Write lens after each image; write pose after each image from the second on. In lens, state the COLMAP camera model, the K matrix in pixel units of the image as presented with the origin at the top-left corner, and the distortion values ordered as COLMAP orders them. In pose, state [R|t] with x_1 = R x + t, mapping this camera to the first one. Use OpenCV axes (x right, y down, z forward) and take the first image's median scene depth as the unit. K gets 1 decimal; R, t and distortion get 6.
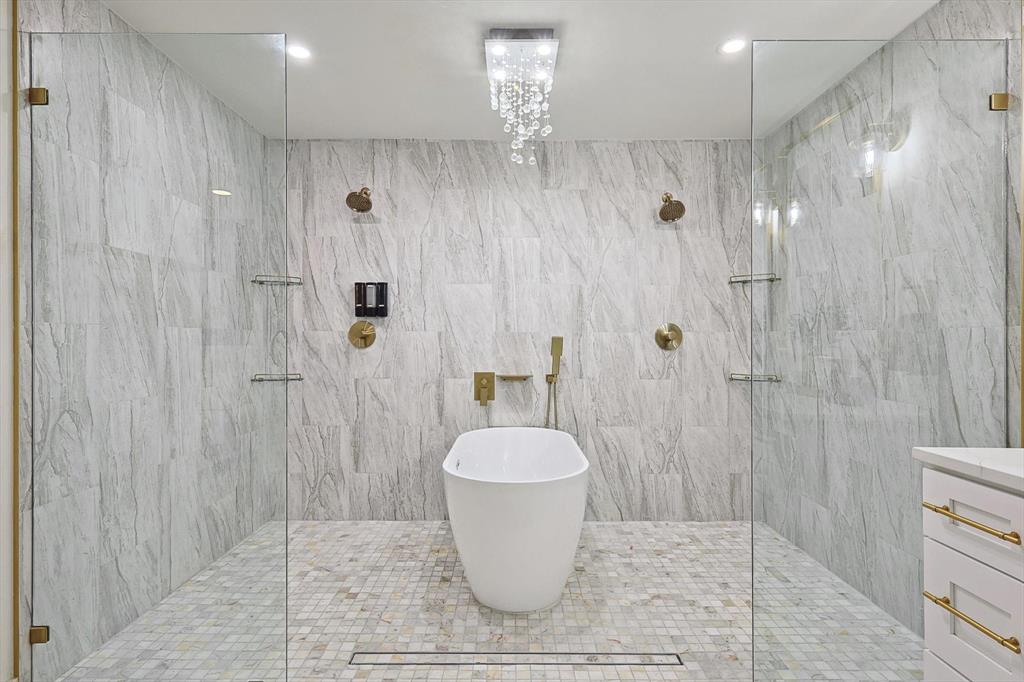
lens RADIAL K [[486.3, 0, 511.8], [0, 486.3, 339.0], [0, 0, 1]] dist [0.003777, -0.000327]
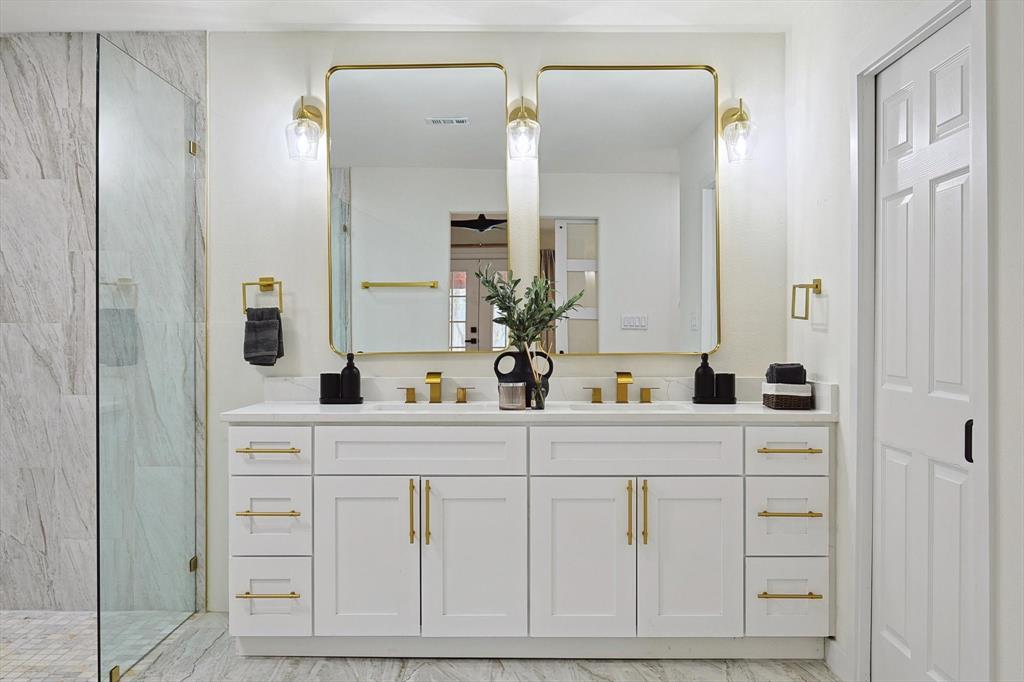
lens RADIAL K [[829.6, 0, 512.1], [0, 829.6, 331.9], [0, 0, 1]] dist [-0.014032, -0.005425]
pose [[0.004552, -0.002136, 0.999987, -0.972428], [0.001547, 0.999997, 0.002129, -0.004044], [-0.999988, 0.001537, 0.004555, 0.121543]]
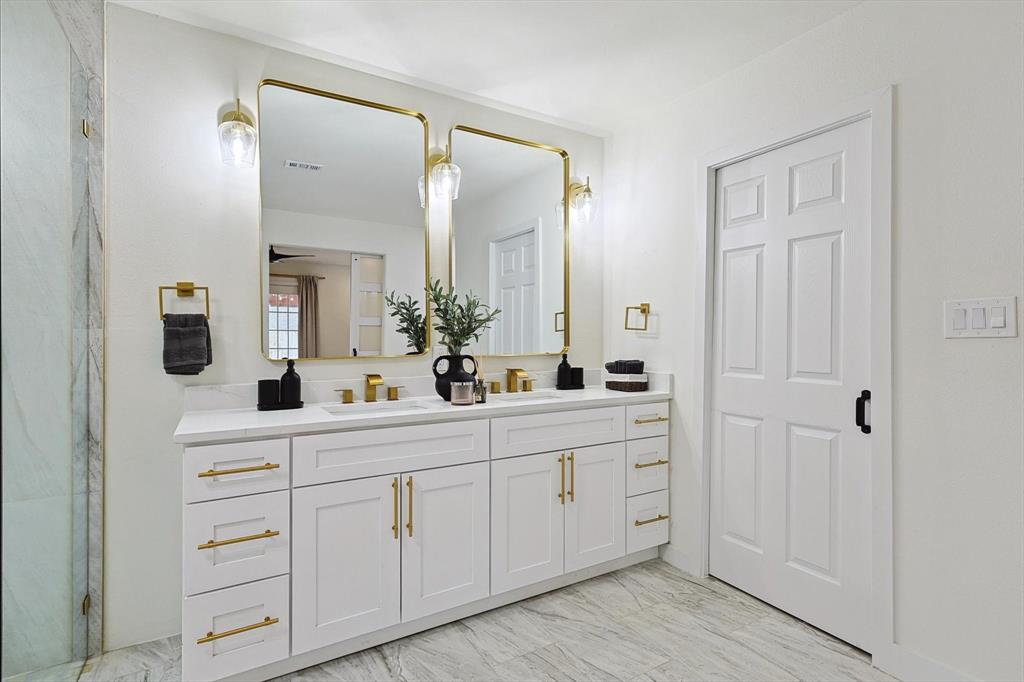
lens RADIAL K [[486.3, 0, 511.8], [0, 486.3, 339.0], [0, 0, 1]] dist [0.003777, -0.000327]
pose [[-0.505314, -0.004493, 0.862924, -0.385187], [0.000633, 0.999984, 0.005577, -0.006632], [-0.862935, 0.003365, -0.505303, 0.594064]]
